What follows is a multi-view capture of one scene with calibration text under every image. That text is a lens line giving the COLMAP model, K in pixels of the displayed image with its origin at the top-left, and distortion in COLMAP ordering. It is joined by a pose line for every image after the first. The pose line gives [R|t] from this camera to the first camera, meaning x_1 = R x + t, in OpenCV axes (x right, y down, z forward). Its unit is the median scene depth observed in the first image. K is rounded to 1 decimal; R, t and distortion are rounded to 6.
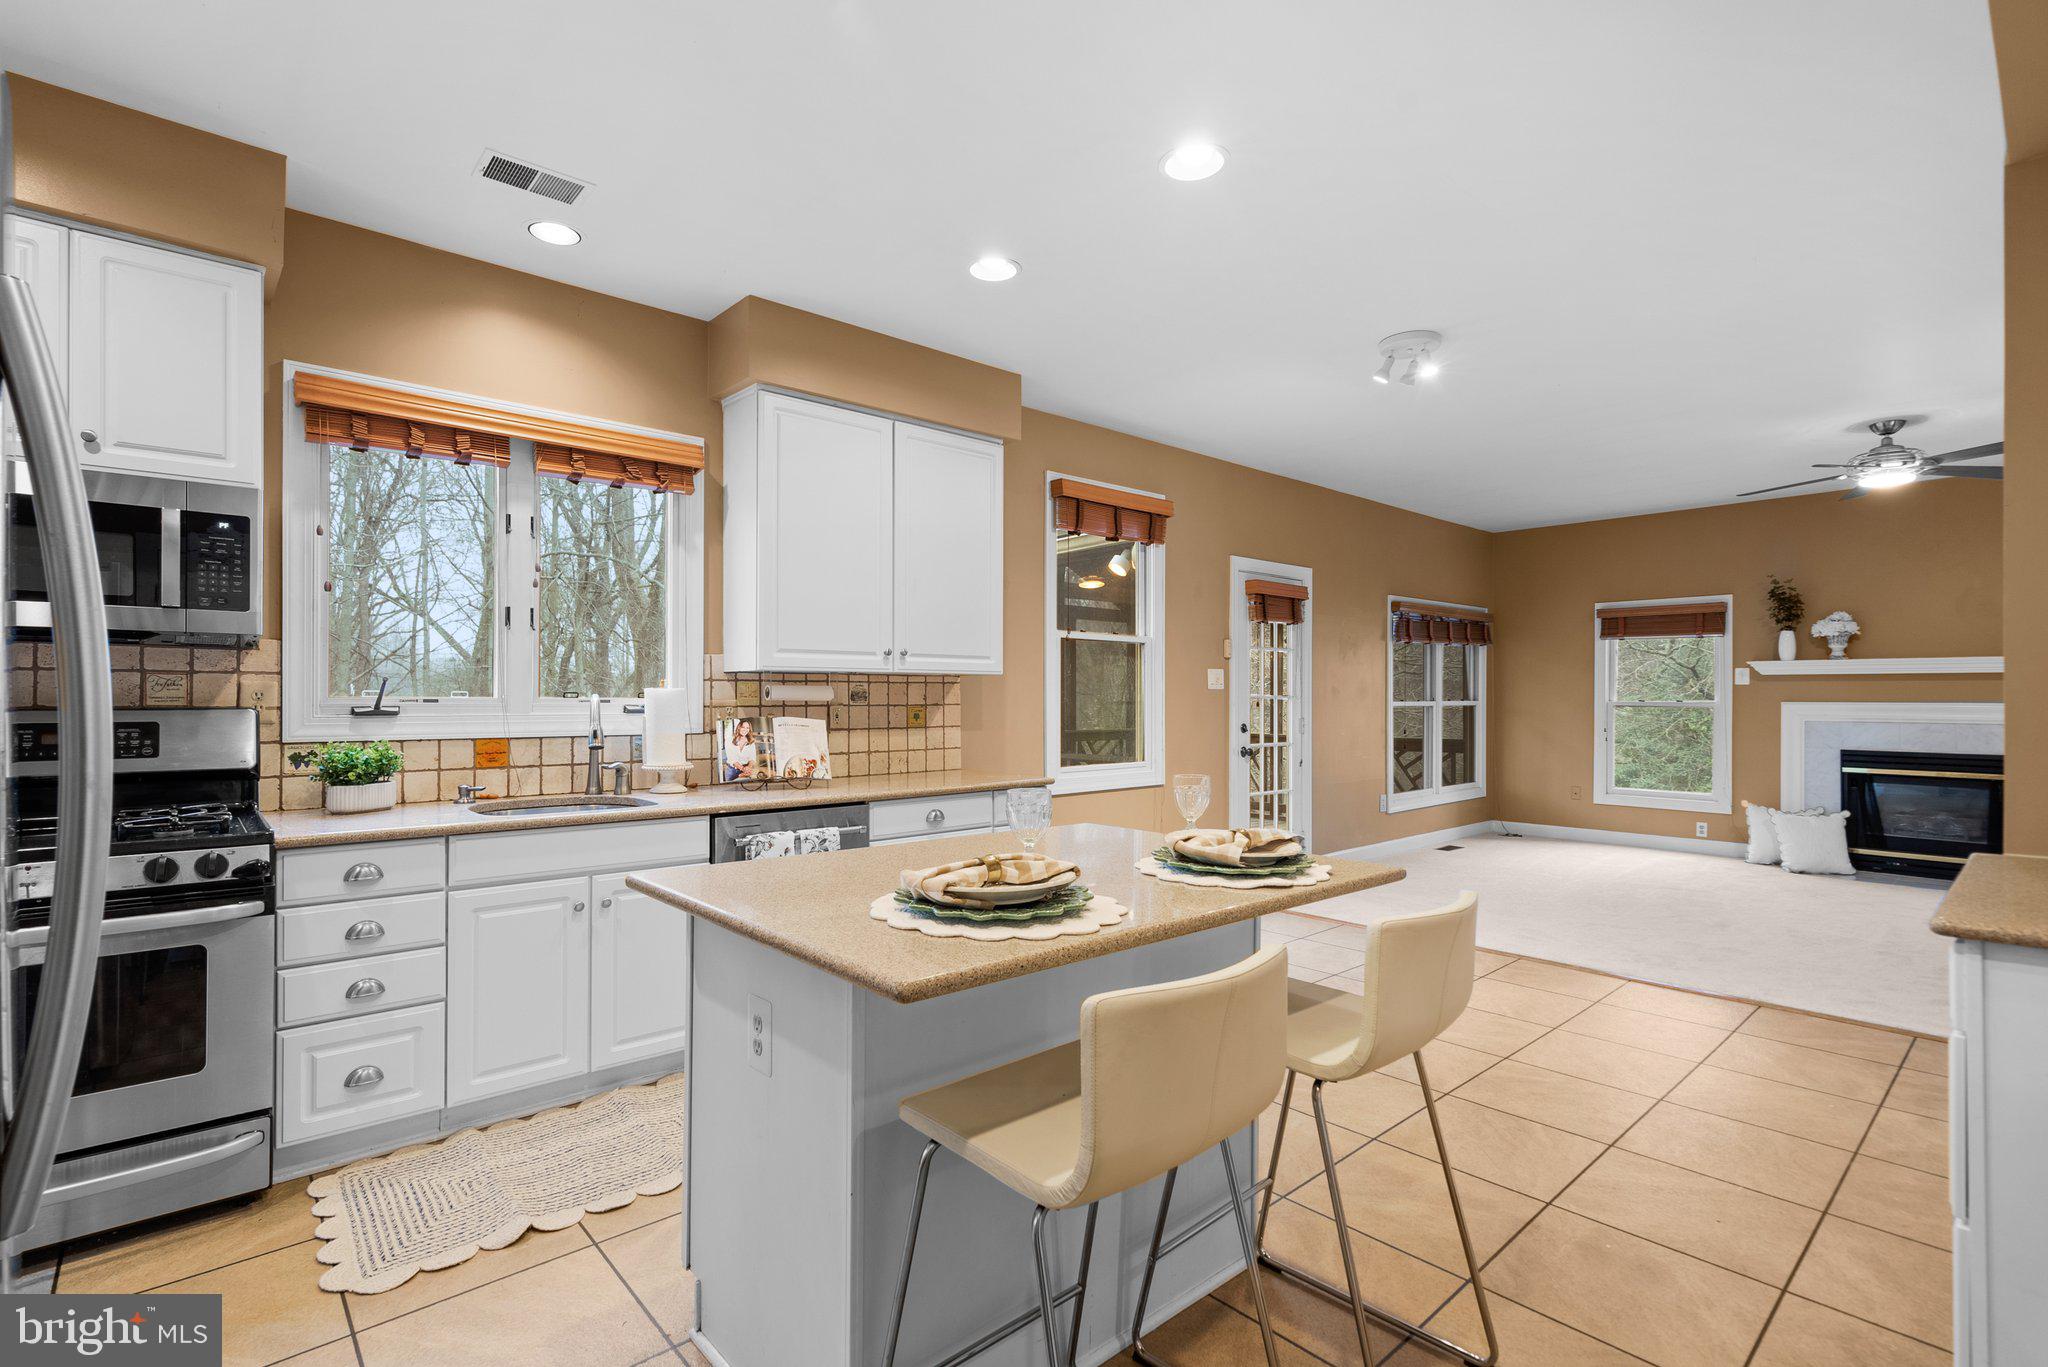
lens RADIAL K [[953.4, 0, 1011.7], [0, 953.4, 691.4], [0, 0, 1]] dist [-0.002069, 0.004107]
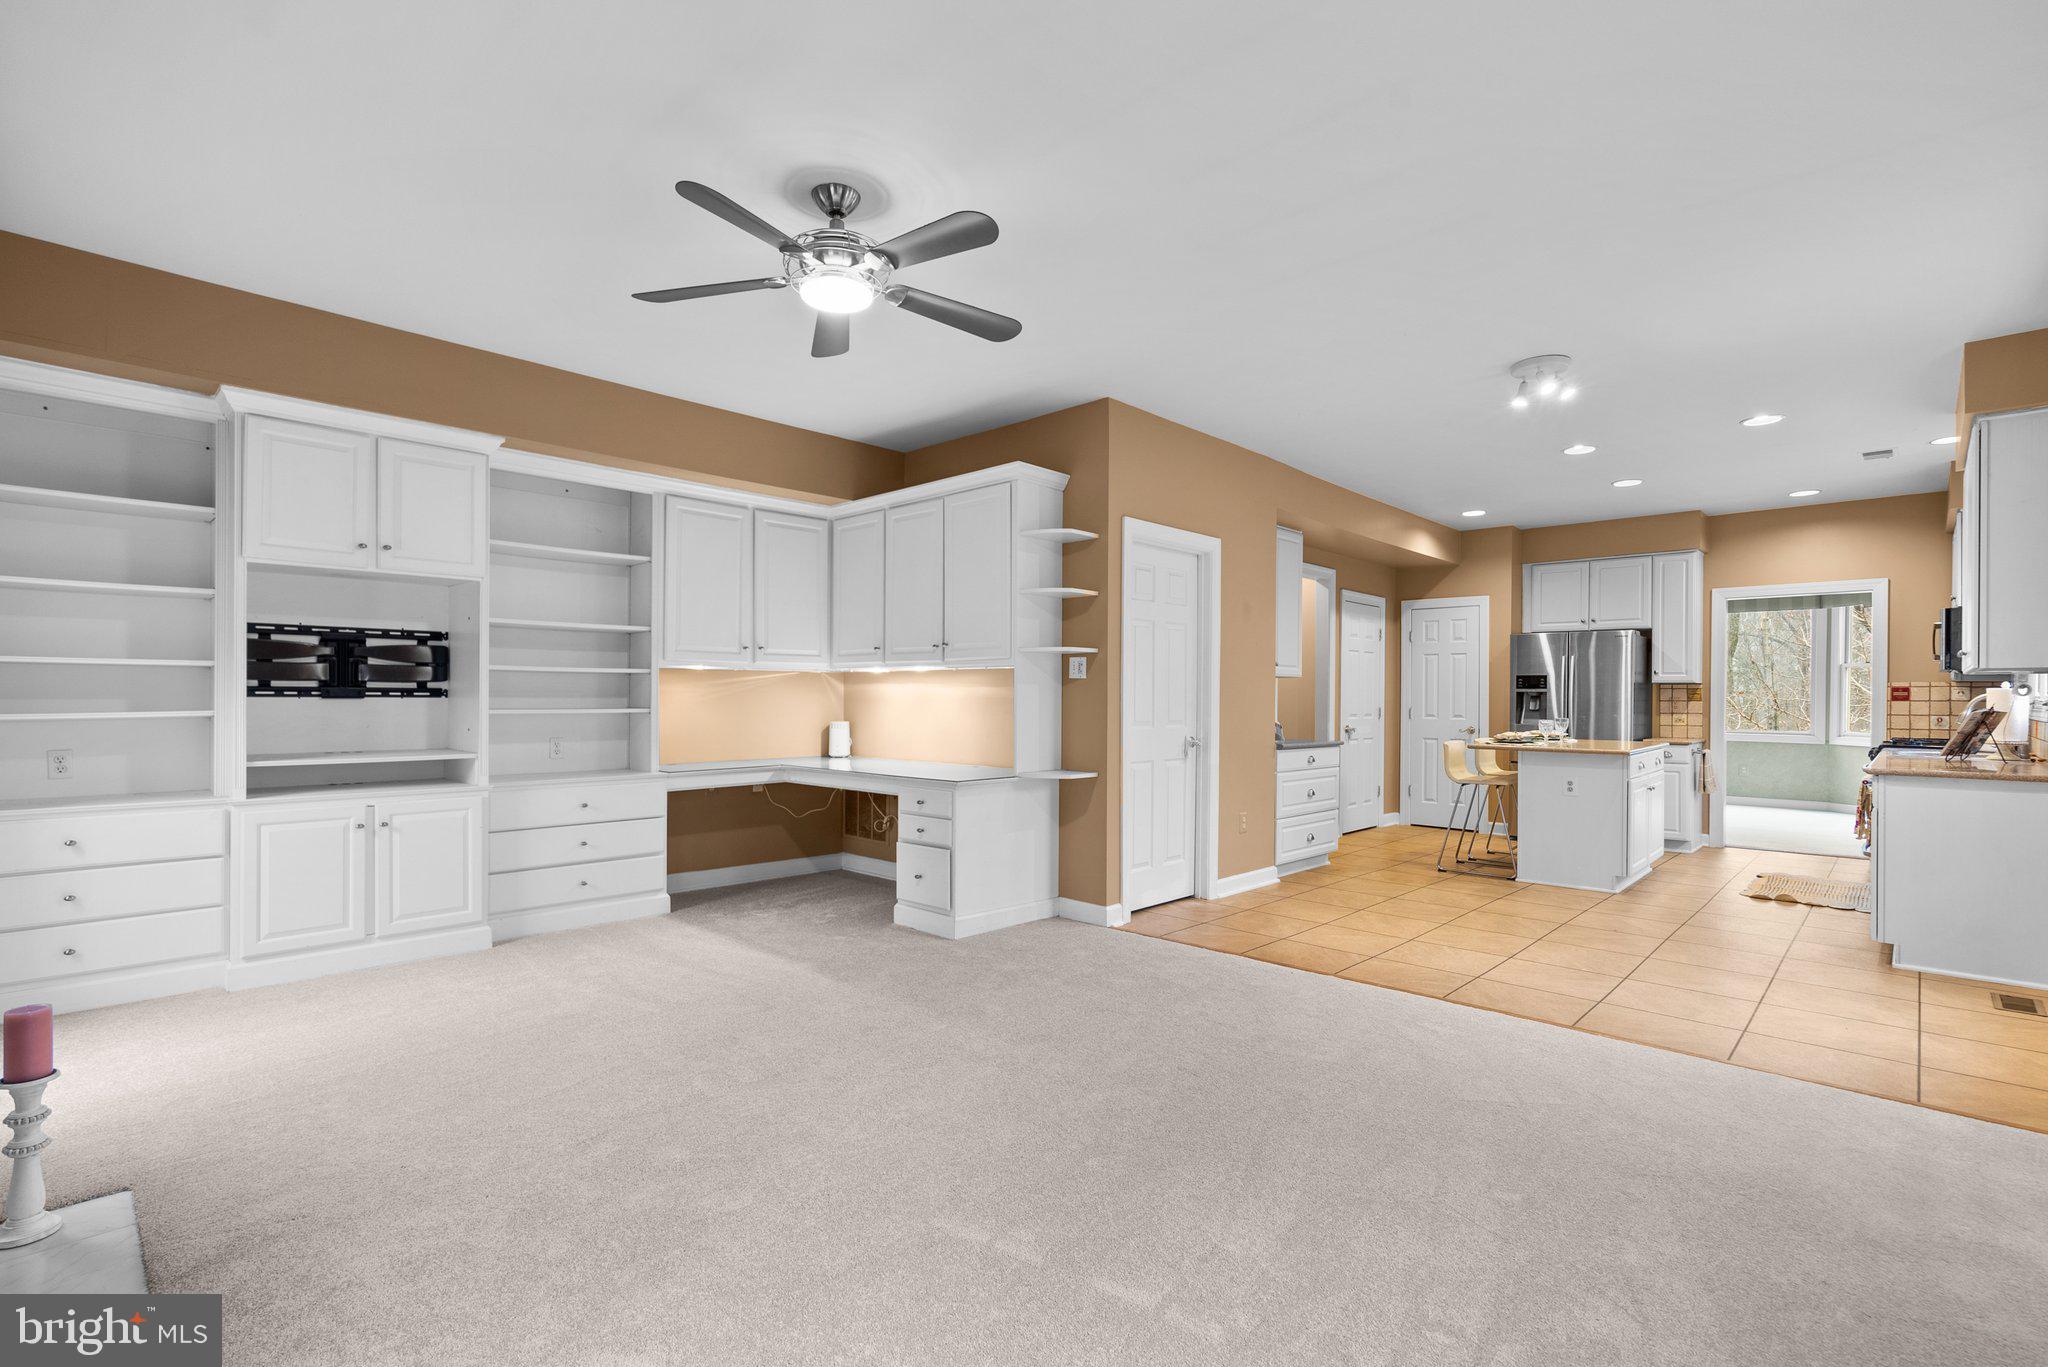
lens RADIAL K [[953.4, 0, 1010.2], [0, 953.4, 703.9], [0, 0, 1]] dist [-0.002069, 0.004107]
pose [[-0.996095, -0.007878, -0.087934, 0.740104], [-0.008018, 0.999967, 0.001245, 0.018377], [0.087921, 0.001945, -0.996126, 1.346586]]
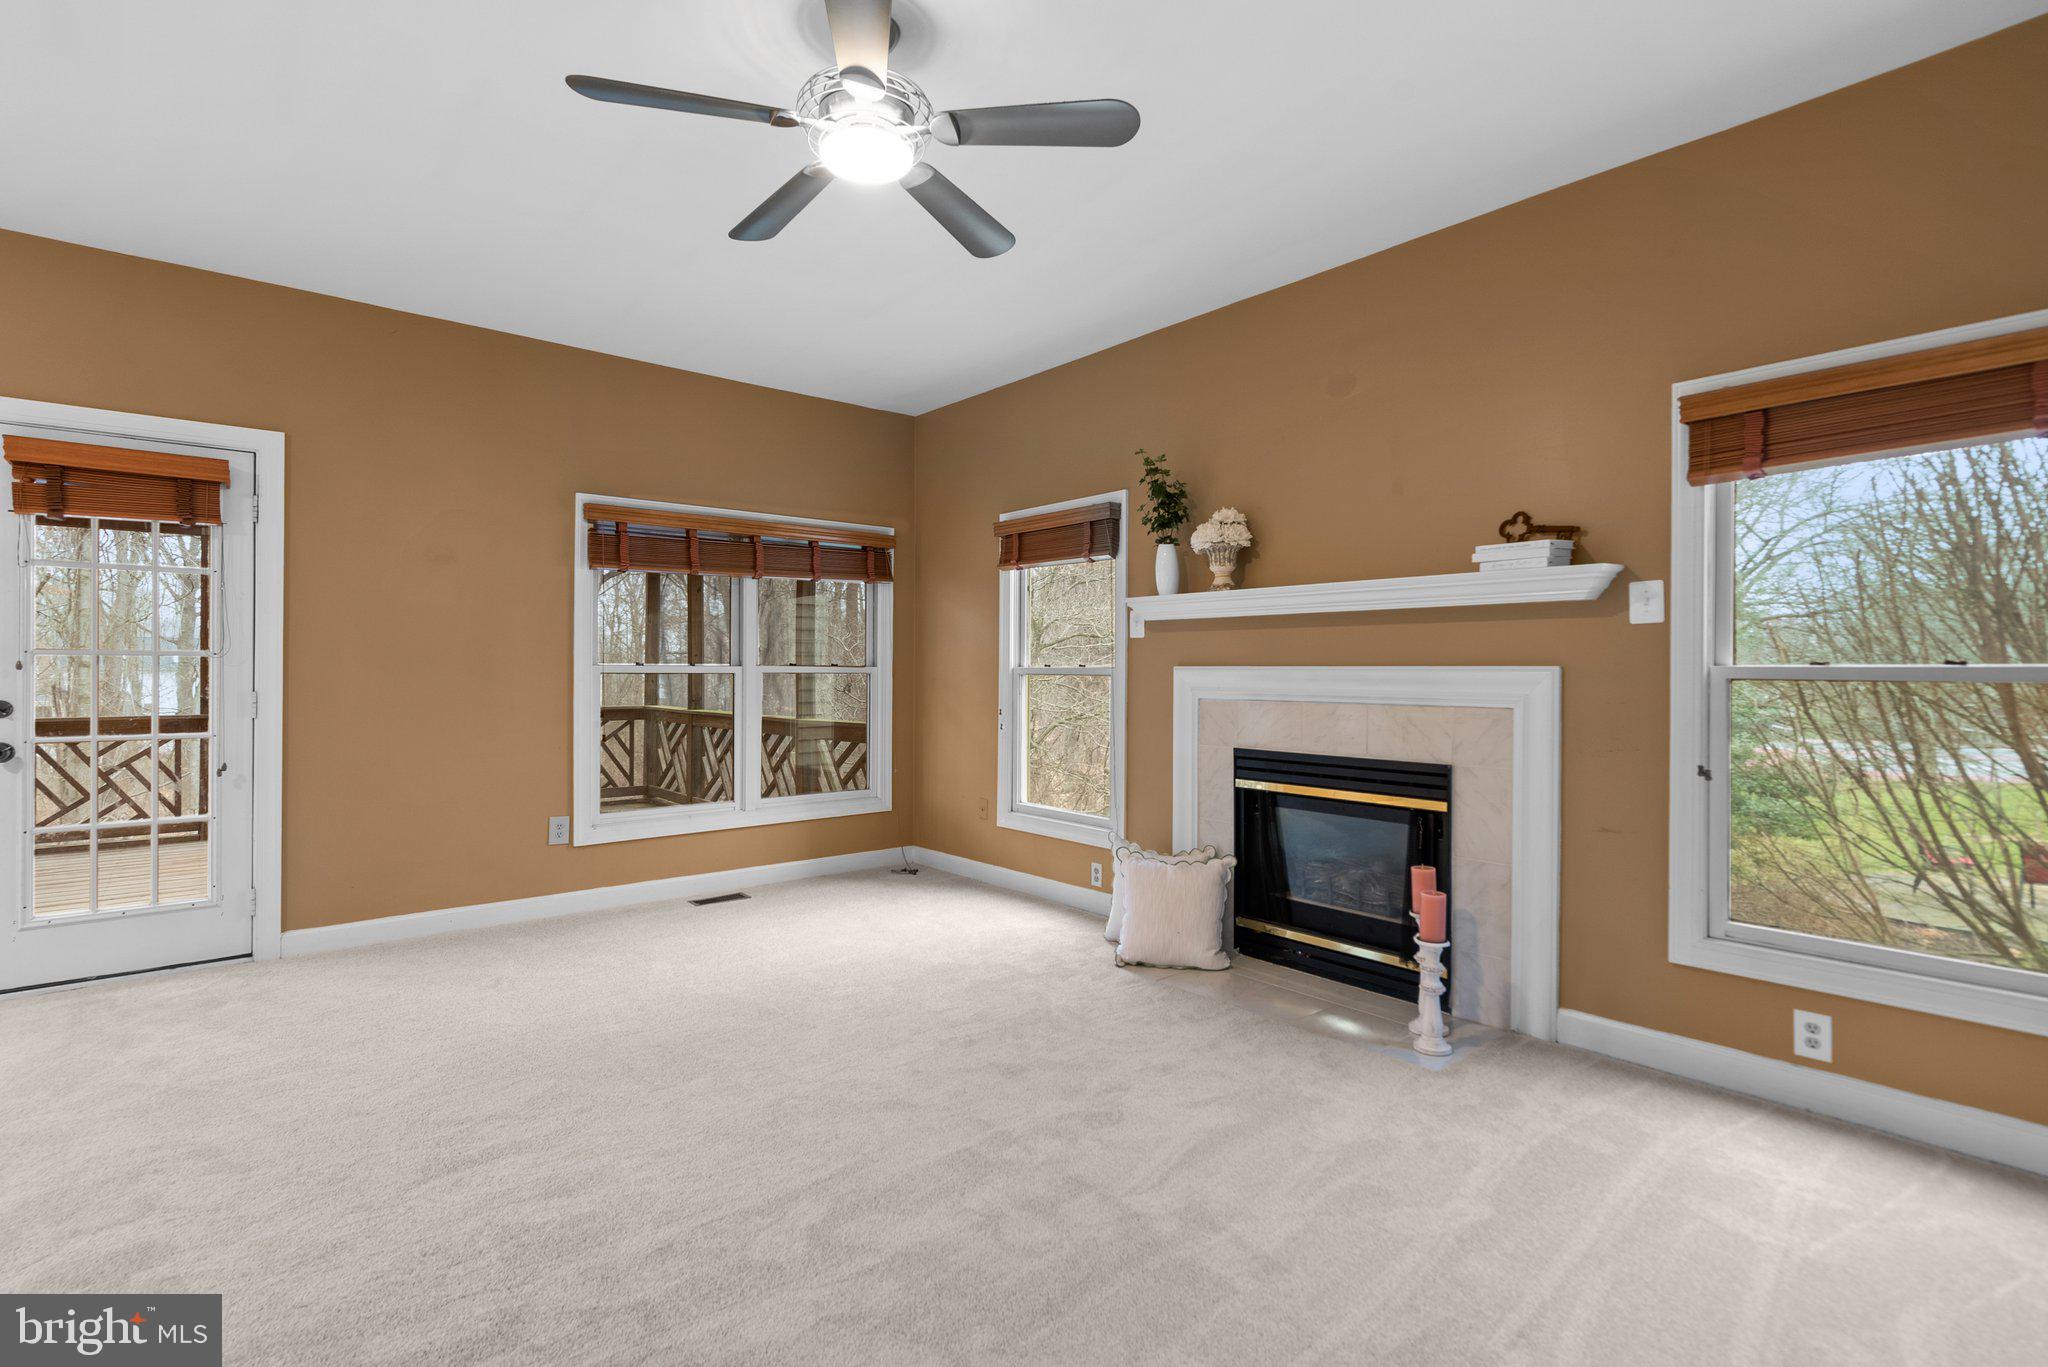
lens RADIAL K [[953.4, 0, 1014.0], [0, 953.4, 667.7], [0, 0, 1]] dist [-0.002069, 0.004107]
pose [[0.999646, 0.001061, -0.026585, 0.850154], [-0.001052, 0.999999, 0.000349, 0.014261], [0.026586, -0.000321, 0.999646, 0.475331]]
